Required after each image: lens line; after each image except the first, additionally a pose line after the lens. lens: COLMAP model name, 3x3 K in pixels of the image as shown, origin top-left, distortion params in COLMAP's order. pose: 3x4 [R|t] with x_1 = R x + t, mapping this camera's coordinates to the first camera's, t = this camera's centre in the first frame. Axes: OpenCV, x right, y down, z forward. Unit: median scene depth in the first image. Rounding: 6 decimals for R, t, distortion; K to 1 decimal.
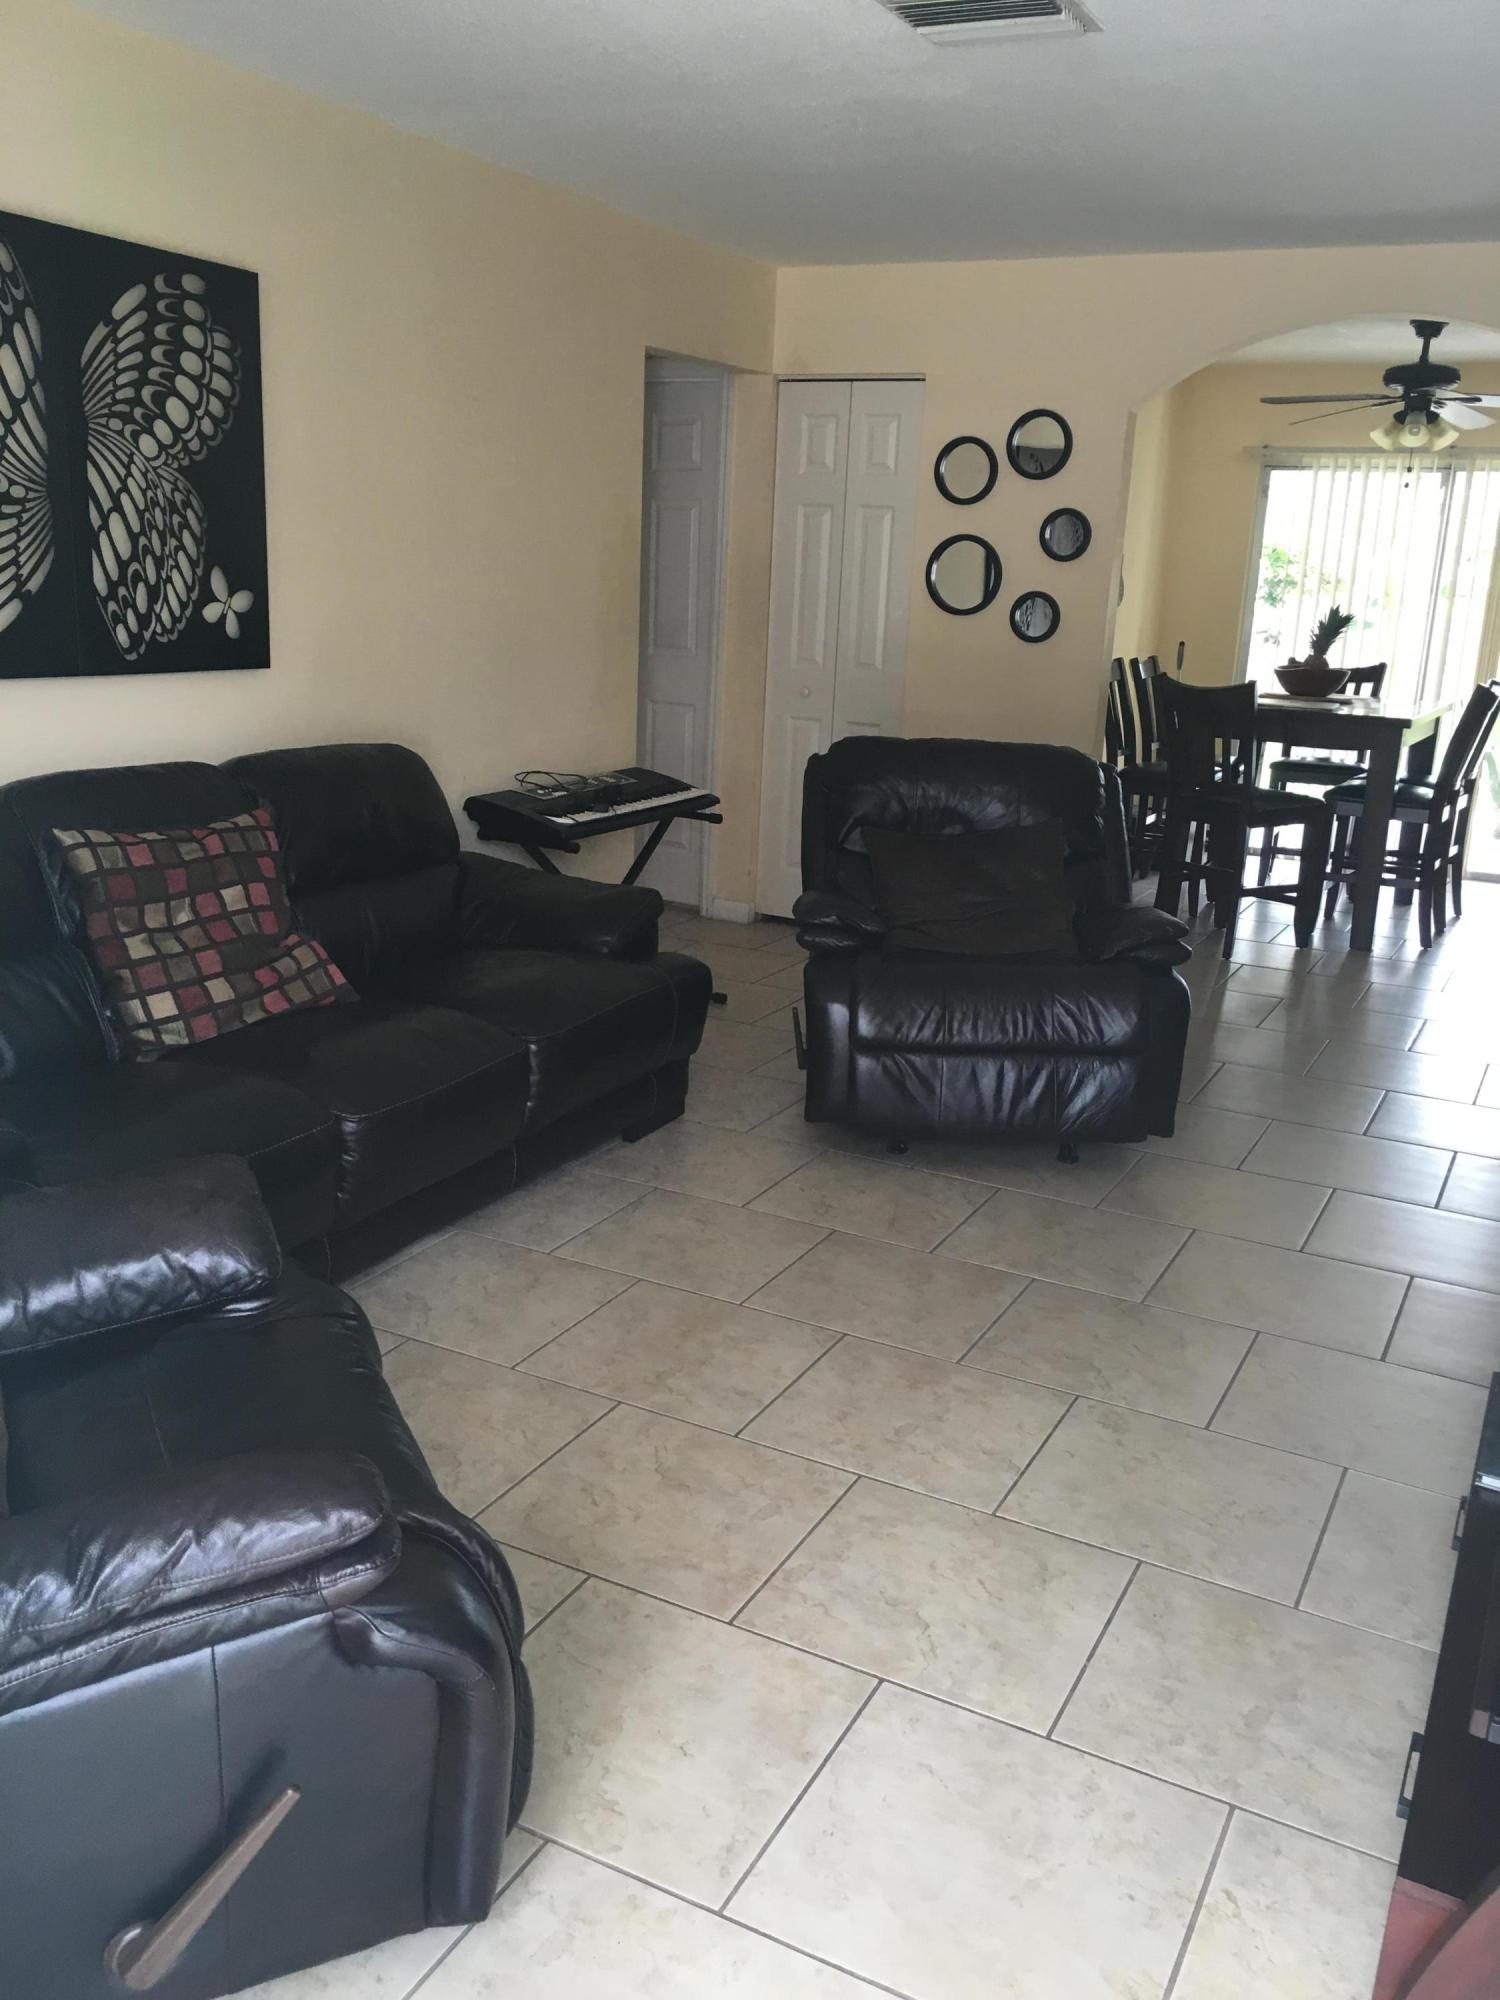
lens RADIAL K [[1700.0, 0, 749.8], [0, 1700.0, 997.8], [0, 0, 1]] dist [0.030564, -0.008997]
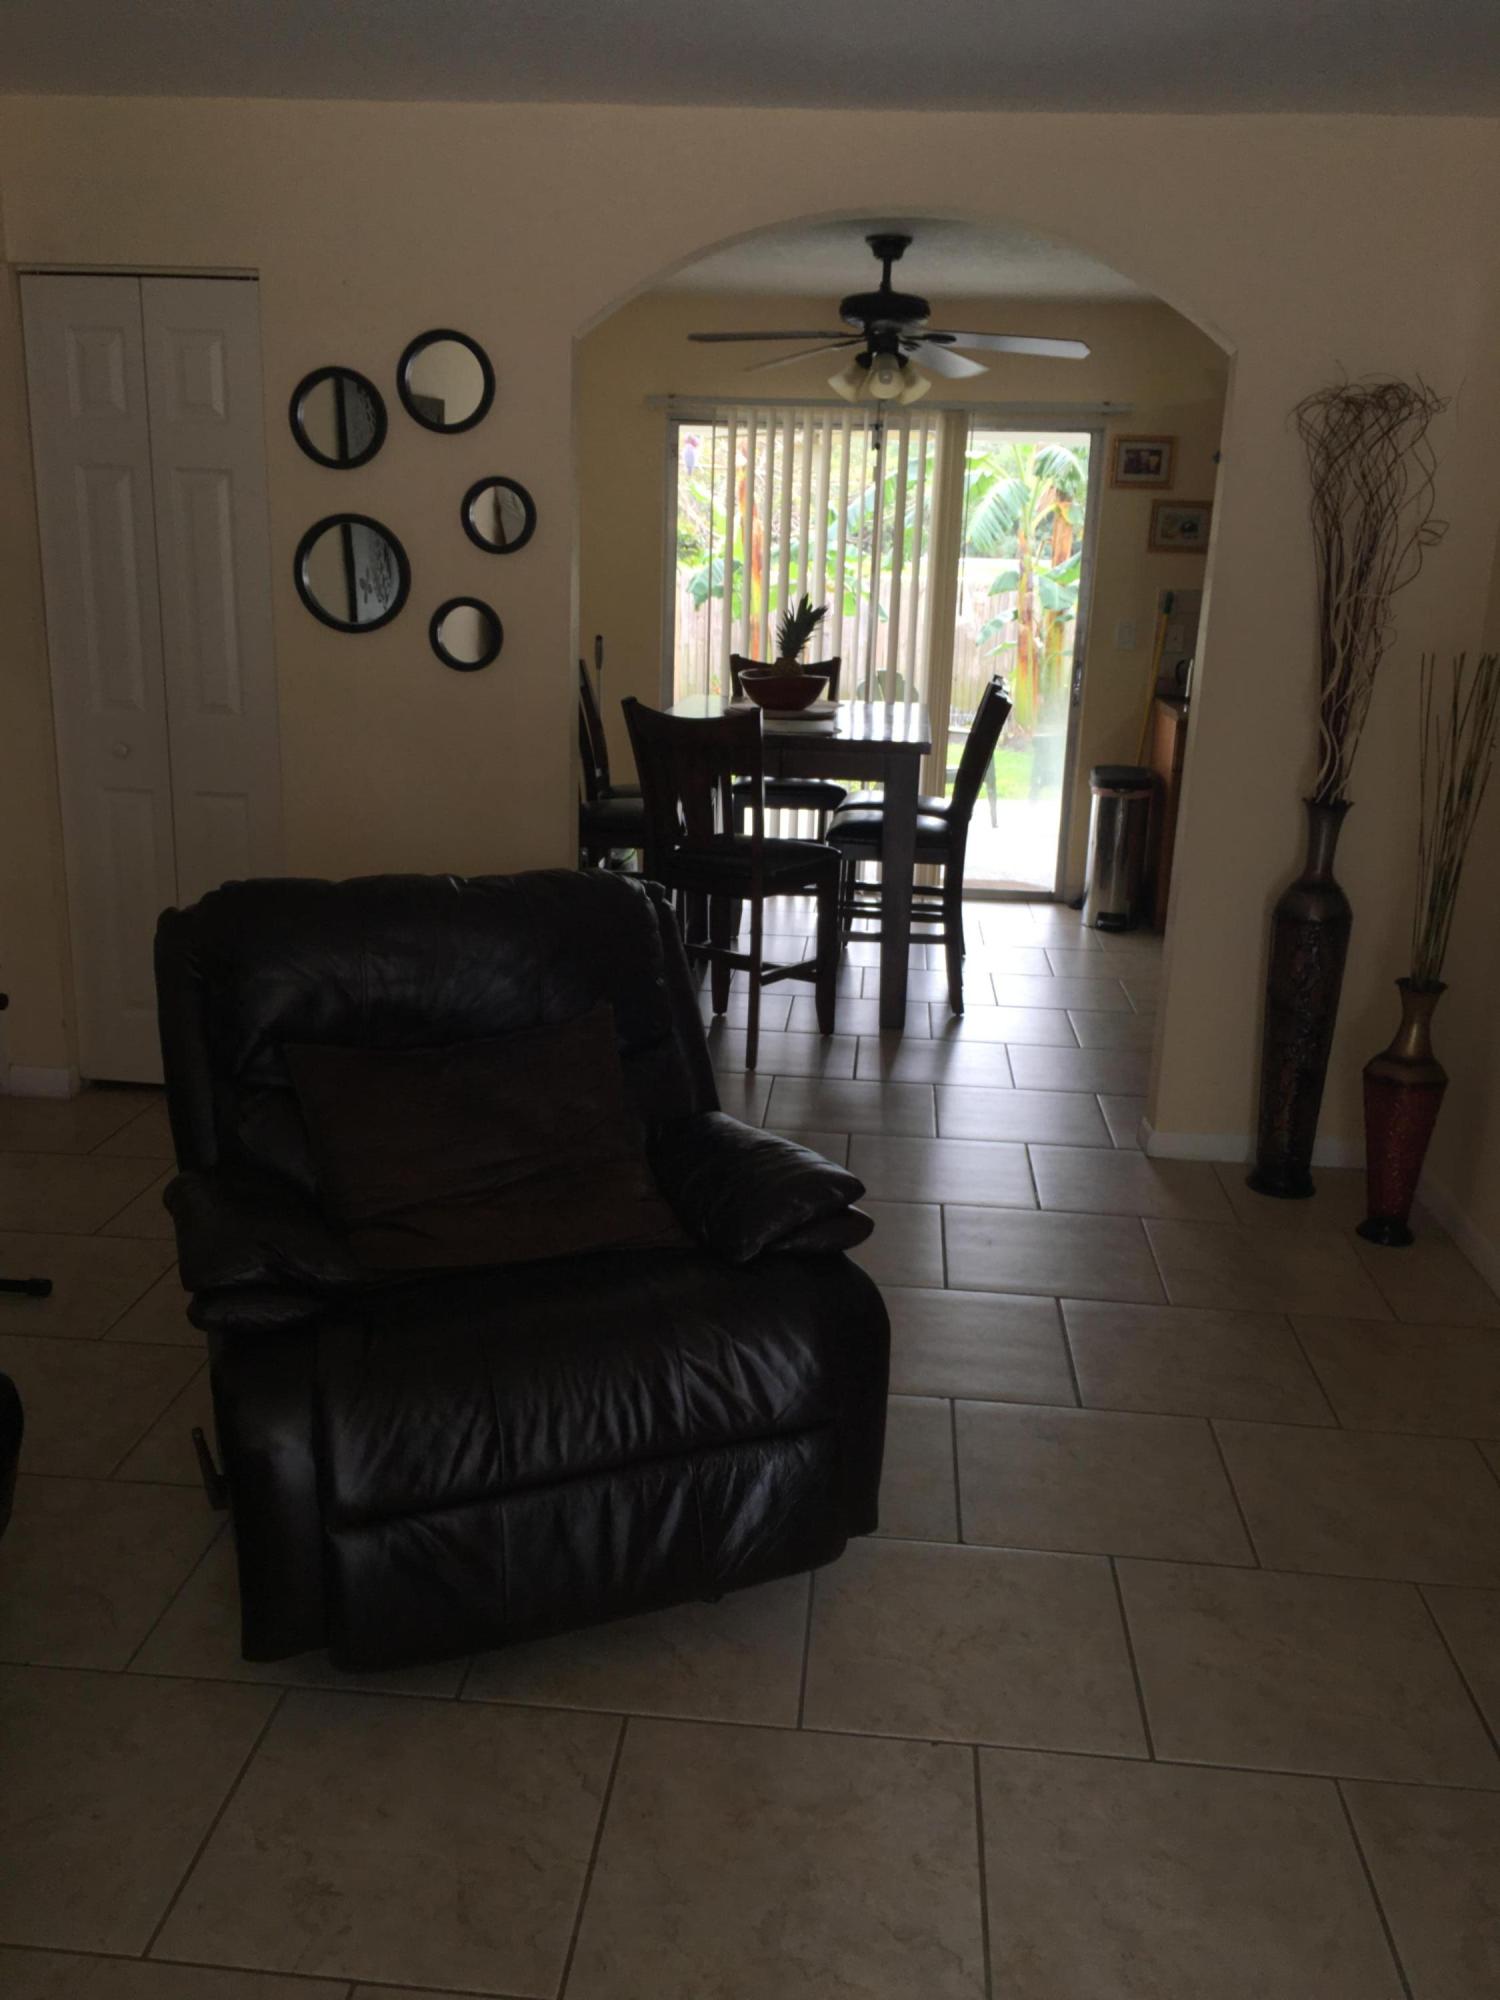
lens RADIAL K [[1700.0, 0, 750.2], [0, 1700.0, 997.0], [0, 0, 1]] dist [0.030564, -0.008997]
pose [[0.923457, -0.113136, 0.366642, 0.004943], [0.103752, 0.993572, 0.045271, -0.124869], [-0.369408, -0.003766, 0.929260, 0.407259]]
